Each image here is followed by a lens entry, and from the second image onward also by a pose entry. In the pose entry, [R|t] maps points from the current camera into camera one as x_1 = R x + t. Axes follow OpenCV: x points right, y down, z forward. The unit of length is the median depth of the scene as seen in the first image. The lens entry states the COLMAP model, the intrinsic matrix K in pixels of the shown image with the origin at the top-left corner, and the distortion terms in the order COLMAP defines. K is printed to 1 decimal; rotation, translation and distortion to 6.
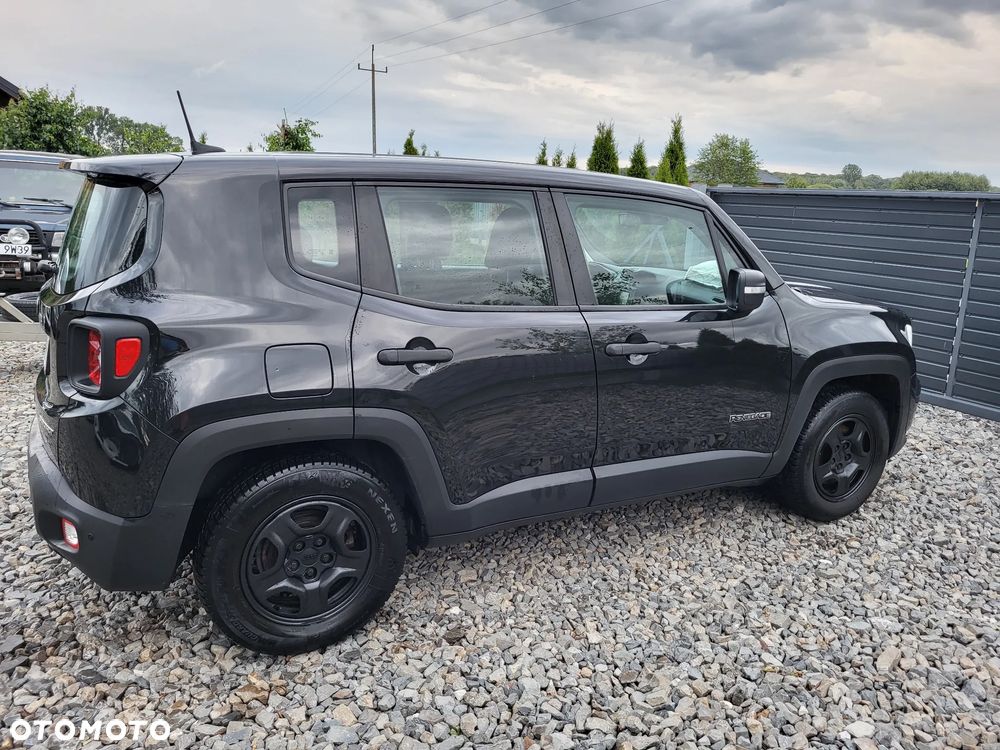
lens RADIAL K [[762.4, 0, 523.5], [0, 762.4, 371.5], [0, 0, 1]] dist [0.044946, -0.041722]
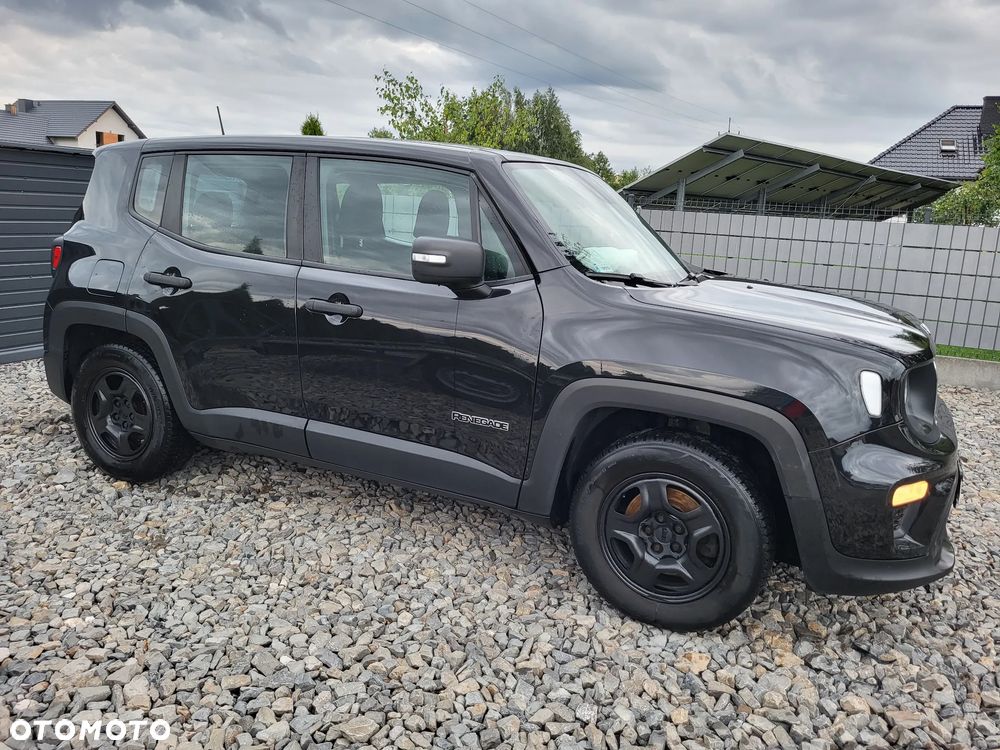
lens RADIAL K [[763.9, 0, 510.7], [0, 763.9, 366.6], [0, 0, 1]] dist [0.044224, -0.036620]
pose [[0.598611, 0.145133, -0.787783, 1.111500], [-0.206126, 0.978241, 0.023593, -0.023554], [0.774065, 0.148259, 0.615501, 0.588229]]
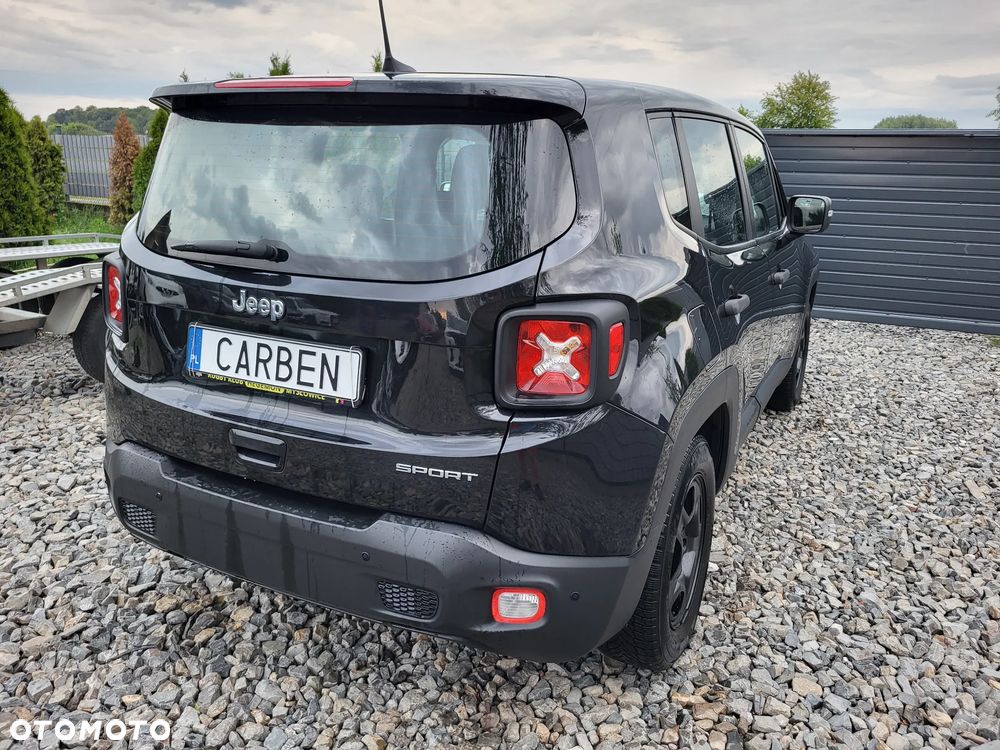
lens RADIAL K [[763.9, 0, 527.4], [0, 763.9, 370.3], [0, 0, 1]] dist [0.044224, -0.036620]
pose [[0.818899, -0.179286, 0.545216, -0.763353], [0.142505, 0.983725, 0.109443, -0.070483], [-0.555965, -0.011927, 0.831120, 0.323496]]
